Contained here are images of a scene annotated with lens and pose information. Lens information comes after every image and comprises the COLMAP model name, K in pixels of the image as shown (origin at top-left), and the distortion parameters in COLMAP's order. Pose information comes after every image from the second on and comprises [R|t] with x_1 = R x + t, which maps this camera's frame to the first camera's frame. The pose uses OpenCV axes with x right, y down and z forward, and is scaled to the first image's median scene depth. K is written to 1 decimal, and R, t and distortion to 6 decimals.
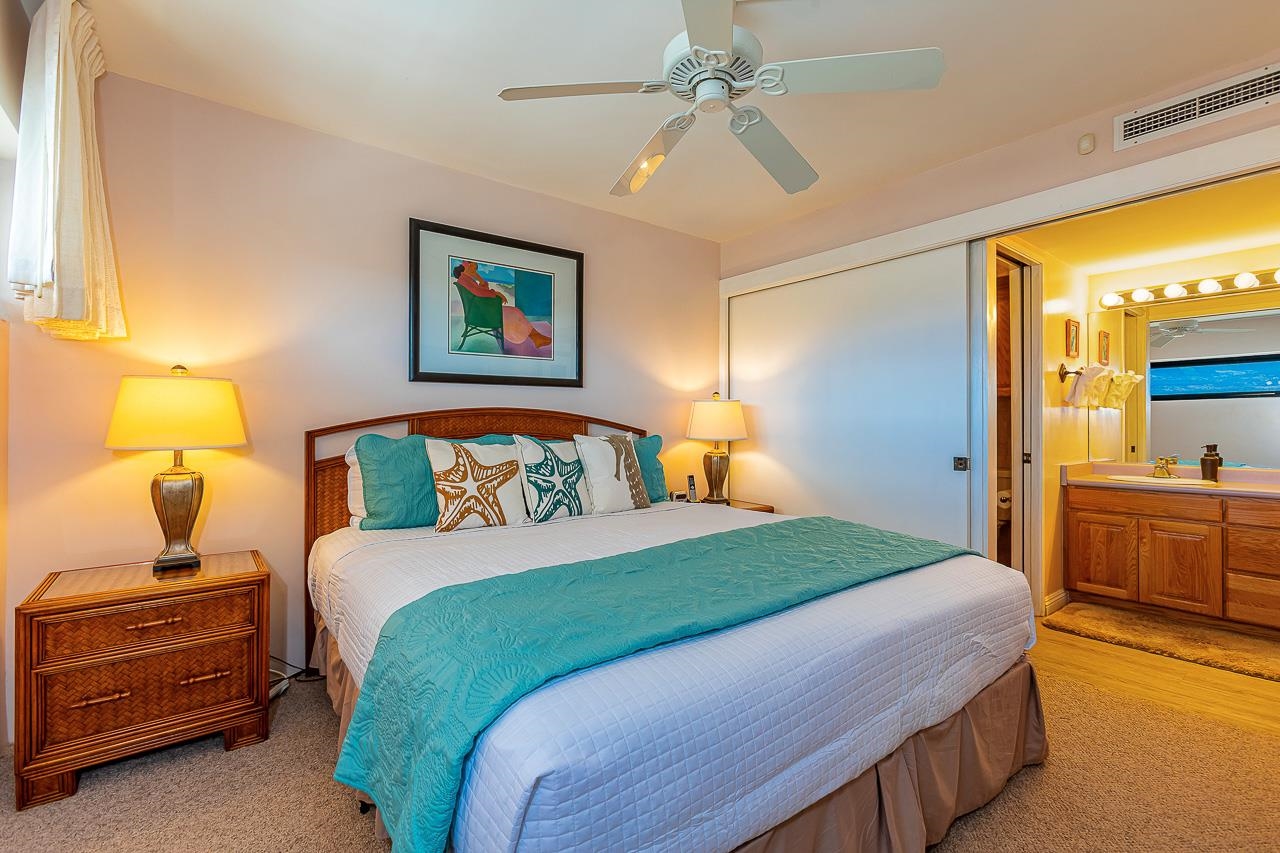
lens RADIAL K [[566.0, 0, 640.0], [0, 566.0, 426.5], [0, 0, 1]] dist [-0.001869, 0.000367]
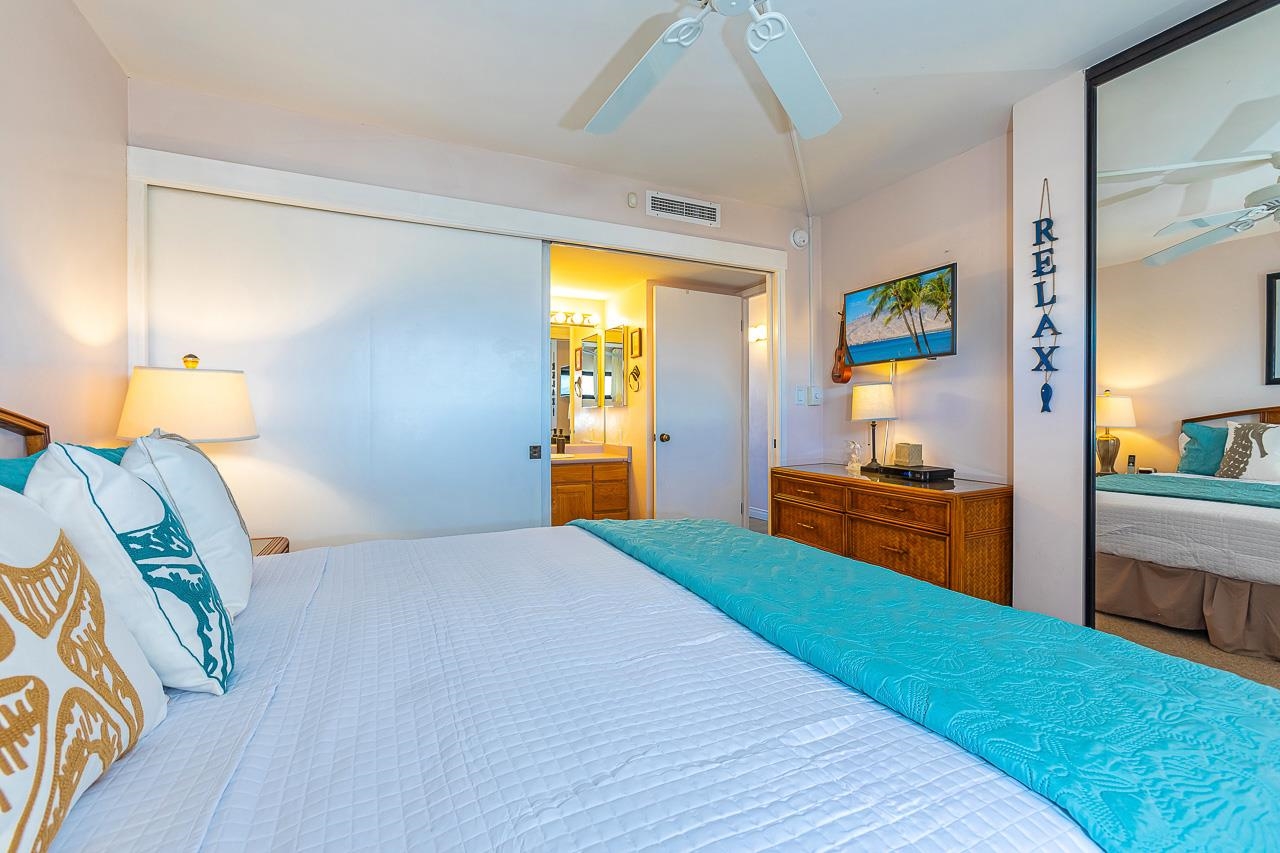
lens RADIAL K [[566.0, 0, 640.0], [0, 566.0, 426.5], [0, 0, 1]] dist [-0.001869, 0.000367]
pose [[0.201173, -0.017566, 0.979398, -0.442197], [0.004529, 0.999845, 0.017003, 0.001695], [-0.979545, 0.001015, 0.201221, 0.637595]]
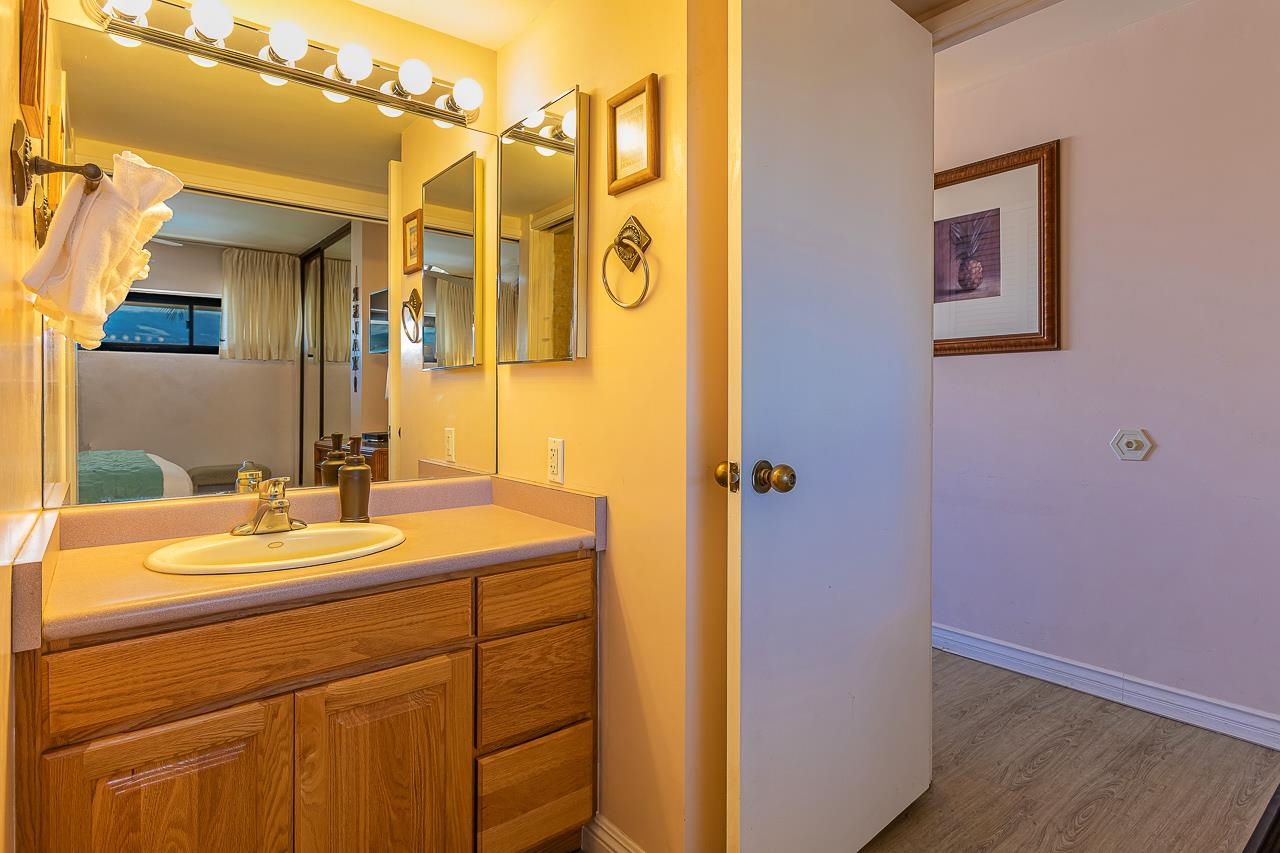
lens RADIAL K [[682.9, 0, 643.2], [0, 682.9, 396.6], [0, 0, 1]] dist [-0.001774, -0.000247]
pose [[-0.028420, -0.004417, 0.999586, 0.608835], [0.001993, 0.999988, 0.004475, -0.000833], [-0.999594, 0.002119, -0.028411, 0.989051]]
